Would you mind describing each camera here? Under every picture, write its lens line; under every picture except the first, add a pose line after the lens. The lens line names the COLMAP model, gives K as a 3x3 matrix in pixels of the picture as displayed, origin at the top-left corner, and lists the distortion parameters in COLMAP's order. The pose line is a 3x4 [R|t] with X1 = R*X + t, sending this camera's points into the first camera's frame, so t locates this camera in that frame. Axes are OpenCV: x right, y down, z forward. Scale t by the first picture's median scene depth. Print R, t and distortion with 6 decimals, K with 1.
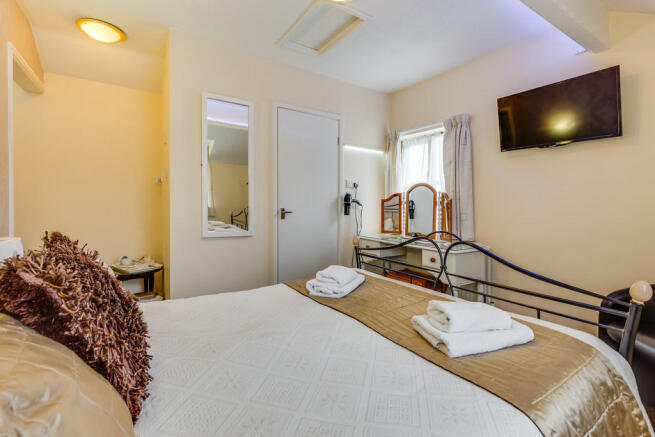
lens RADIAL K [[295.6, 0, 324.1], [0, 295.6, 217.6], [0, 0, 1]] dist [0.002327, 0.000111]
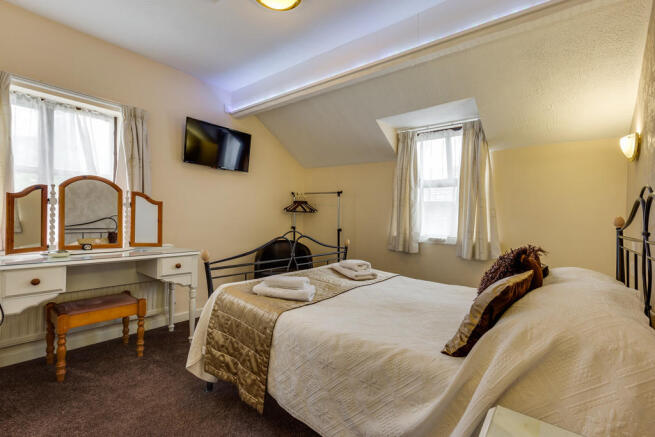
lens RADIAL K [[295.6, 0, 324.1], [0, 295.6, 217.6], [0, 0, 1]] dist [0.002327, 0.000111]
pose [[-0.319691, -0.033145, 0.946942, -0.581794], [0.003809, 0.999335, 0.036265, -0.039692], [-0.947514, 0.015200, -0.319352, 0.736650]]
